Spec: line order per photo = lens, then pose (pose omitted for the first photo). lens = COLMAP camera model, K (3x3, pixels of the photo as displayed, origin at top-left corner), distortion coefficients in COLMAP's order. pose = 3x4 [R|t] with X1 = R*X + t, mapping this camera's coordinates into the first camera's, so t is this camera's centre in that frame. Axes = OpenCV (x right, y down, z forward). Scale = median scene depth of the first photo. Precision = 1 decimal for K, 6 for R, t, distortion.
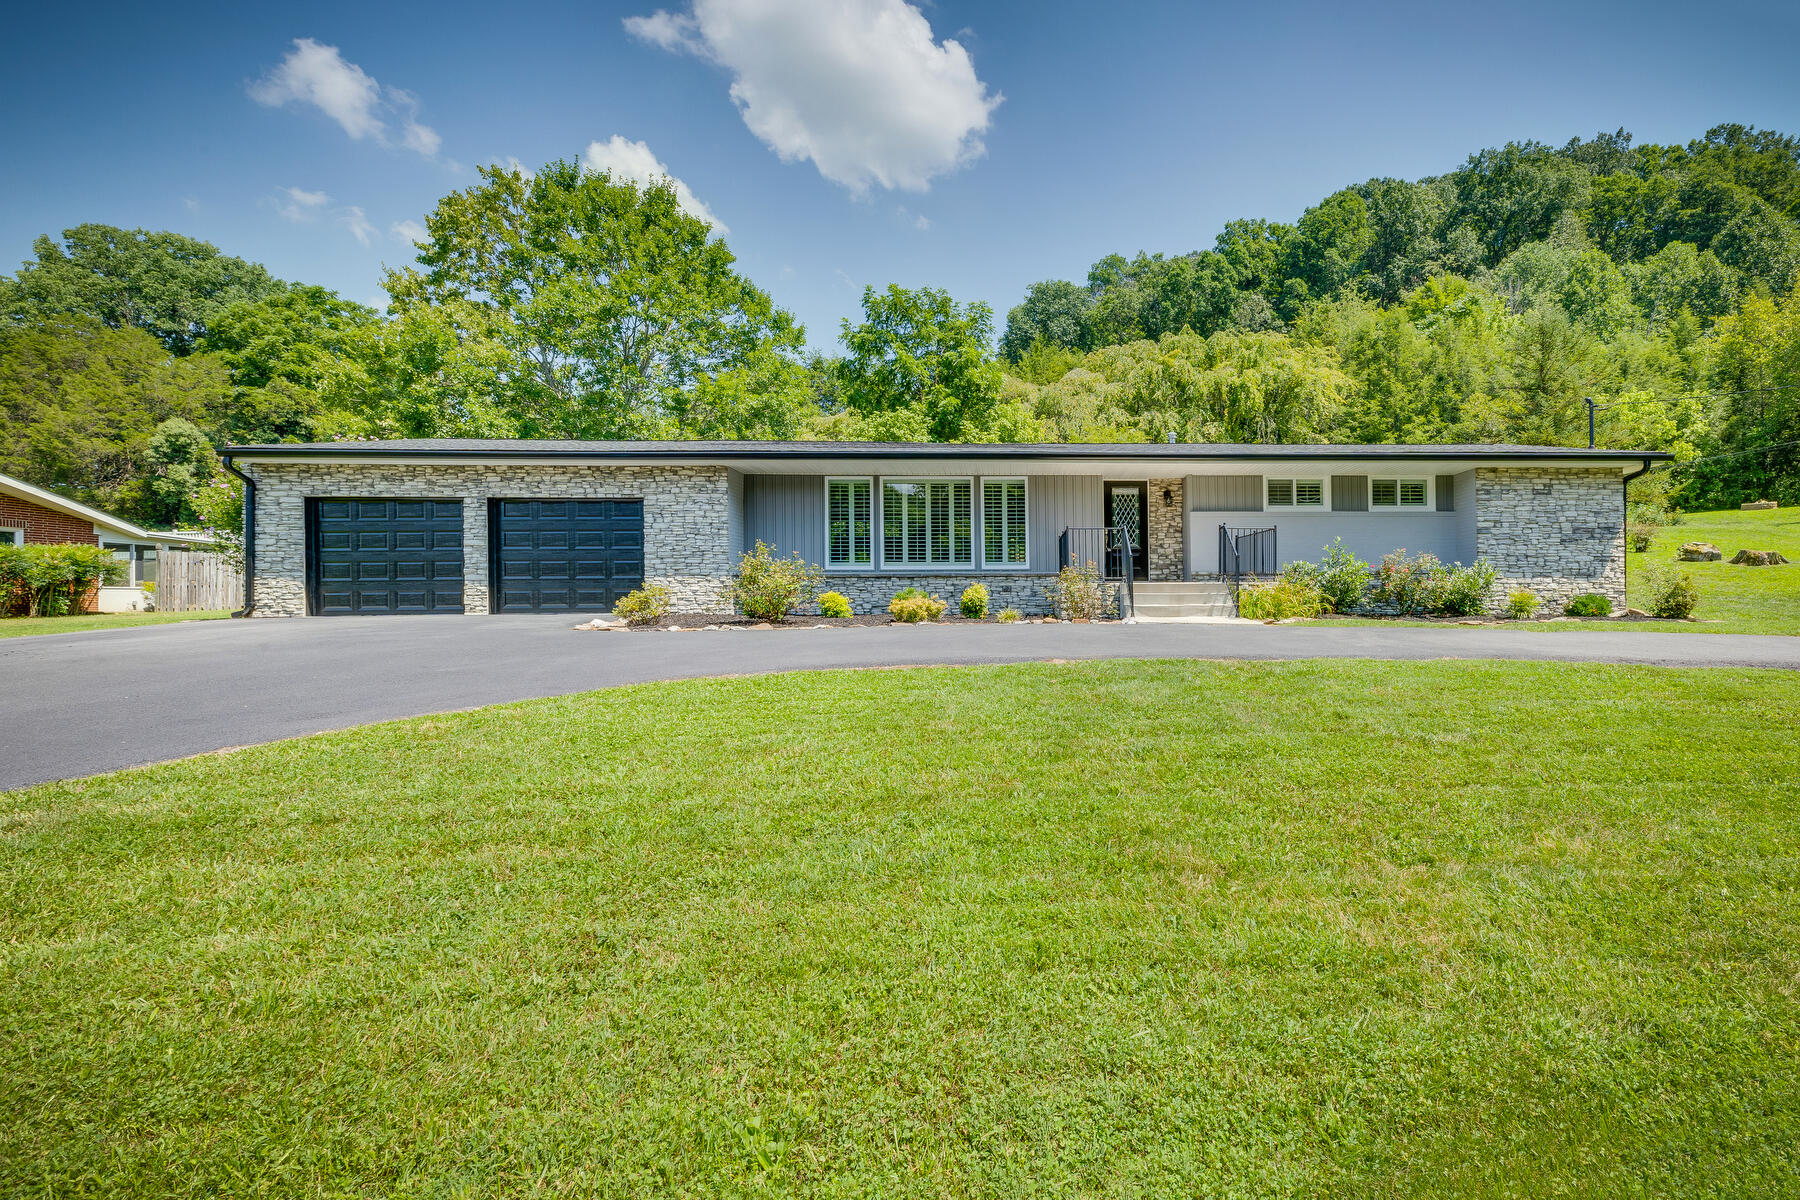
lens RADIAL K [[811.7, 0, 901.7], [0, 811.7, 597.8], [0, 0, 1]] dist [0.000323, 0.000008]
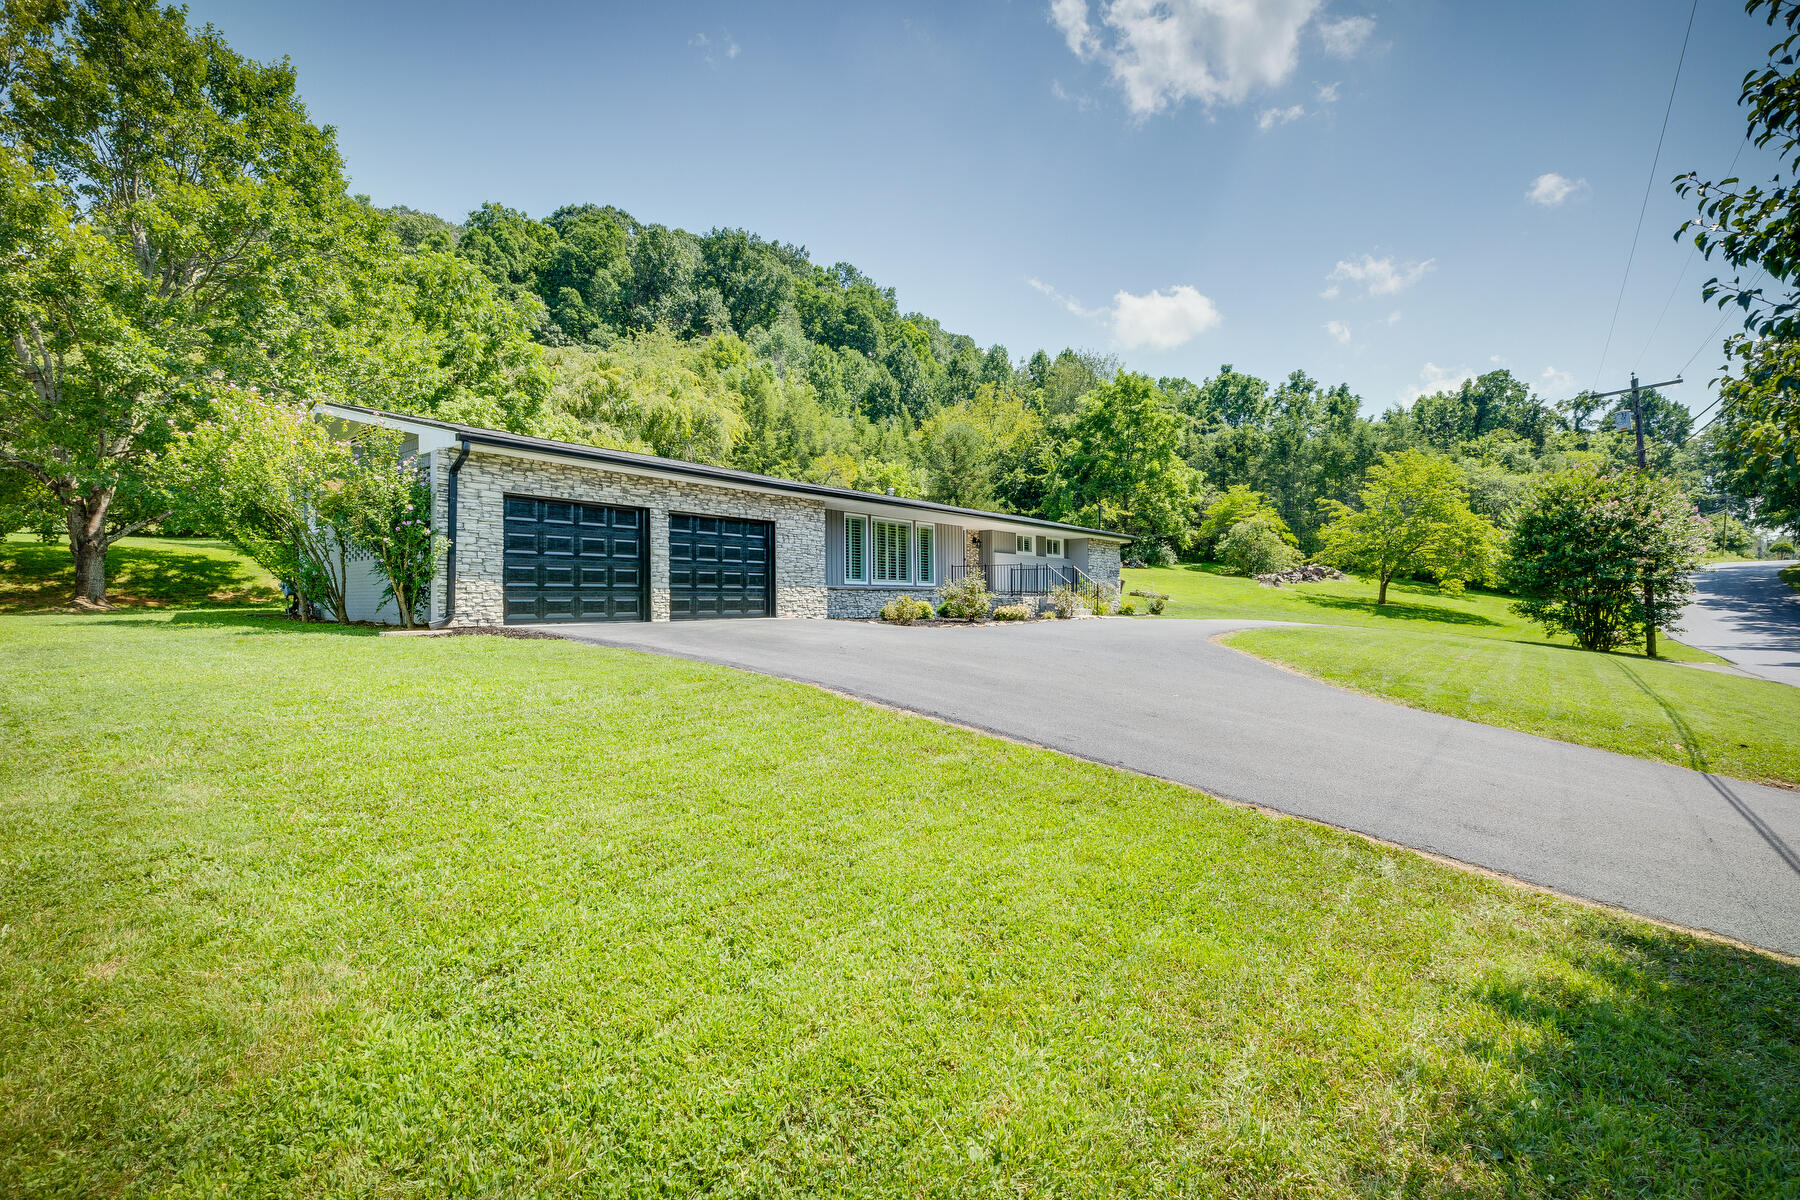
lens RADIAL K [[863.2, 0, 900.0], [0, 863.2, 600.0], [0, 0, 1]] dist [0.001360, 0.000093]
pose [[0.627376, 0.005231, 0.778699, -1.145019], [-0.002565, 0.999986, -0.004650, -0.002098], [-0.778712, 0.000920, 0.627381, 0.059216]]
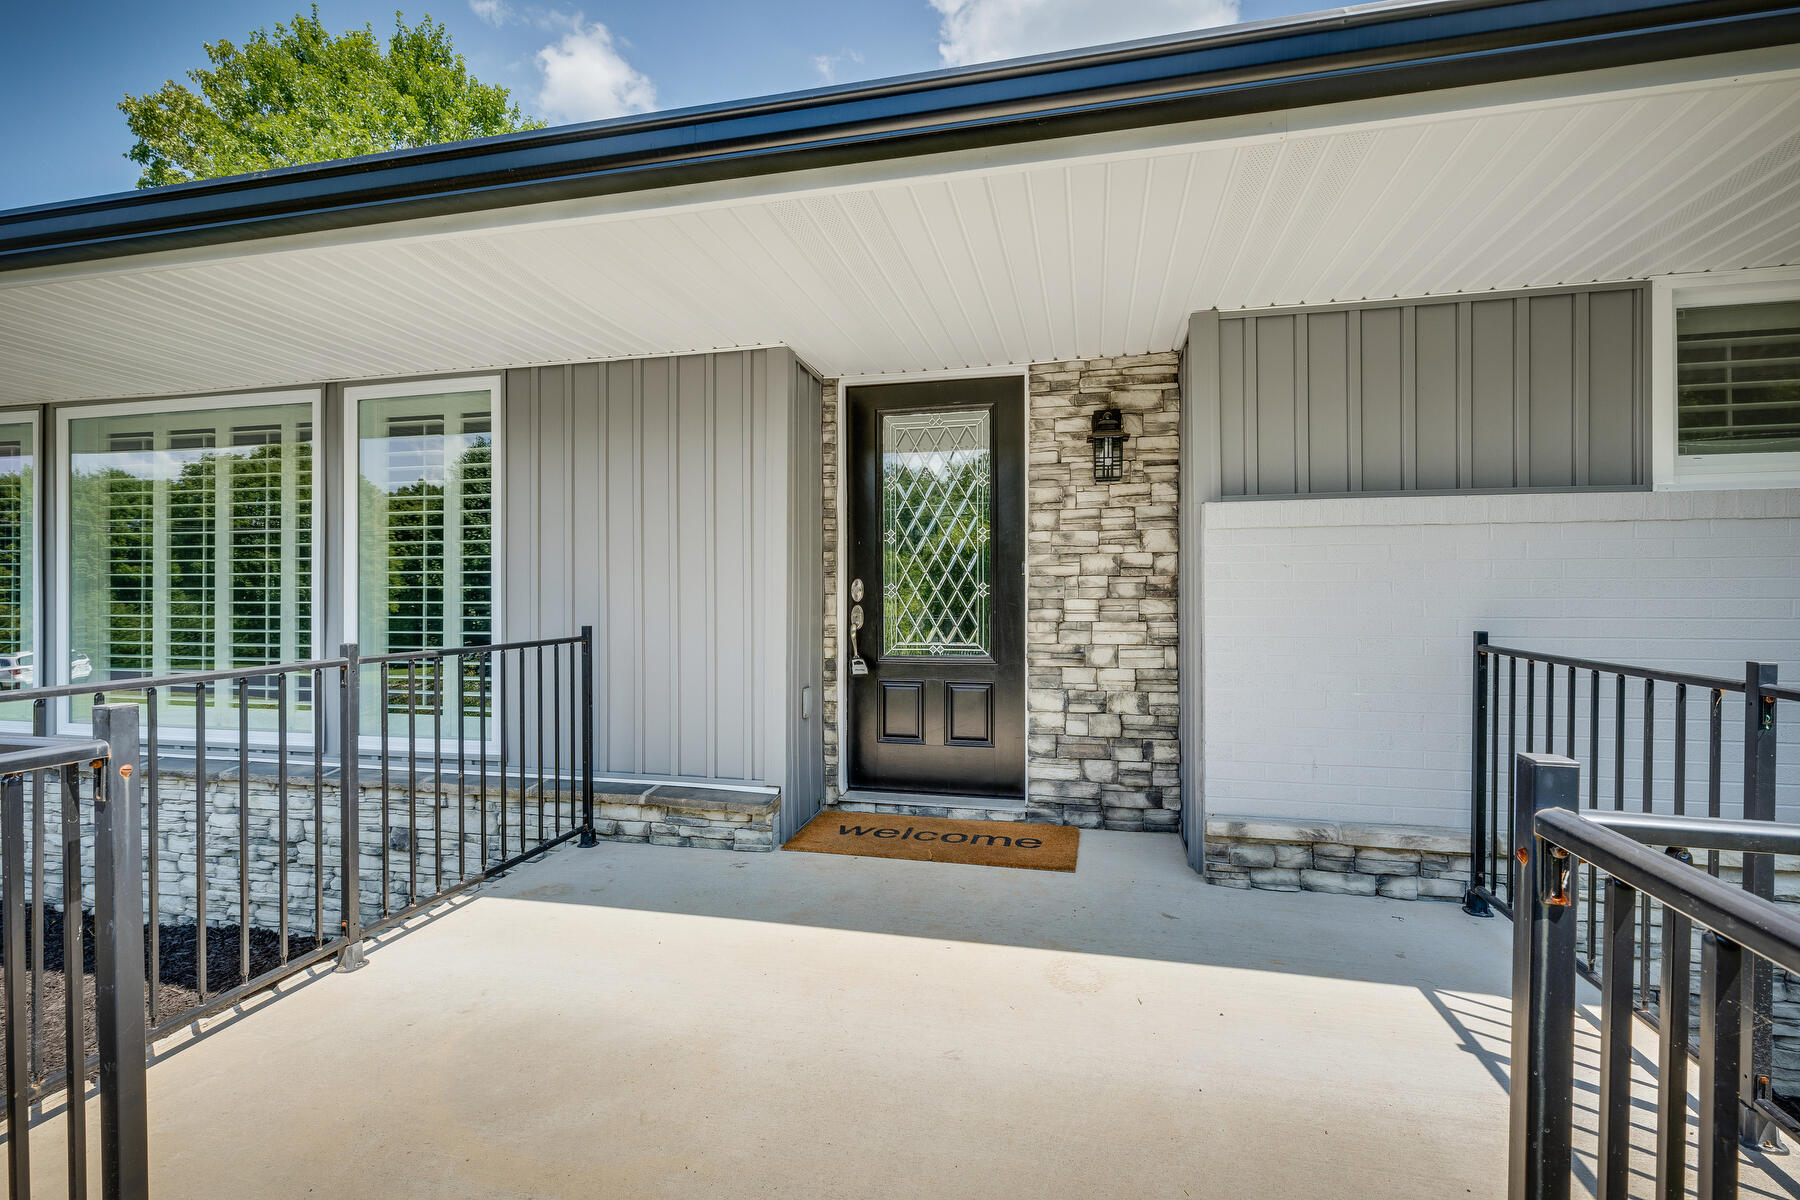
lens RADIAL K [[811.7, 0, 901.7], [0, 811.7, 597.8], [0, 0, 1]] dist [0.000323, 0.000008]
pose [[0.959135, 0.004399, -0.282913, 0.357051], [-0.003833, 0.999989, 0.002555, -0.085460], [0.282921, -0.001366, 0.959142, 0.815051]]
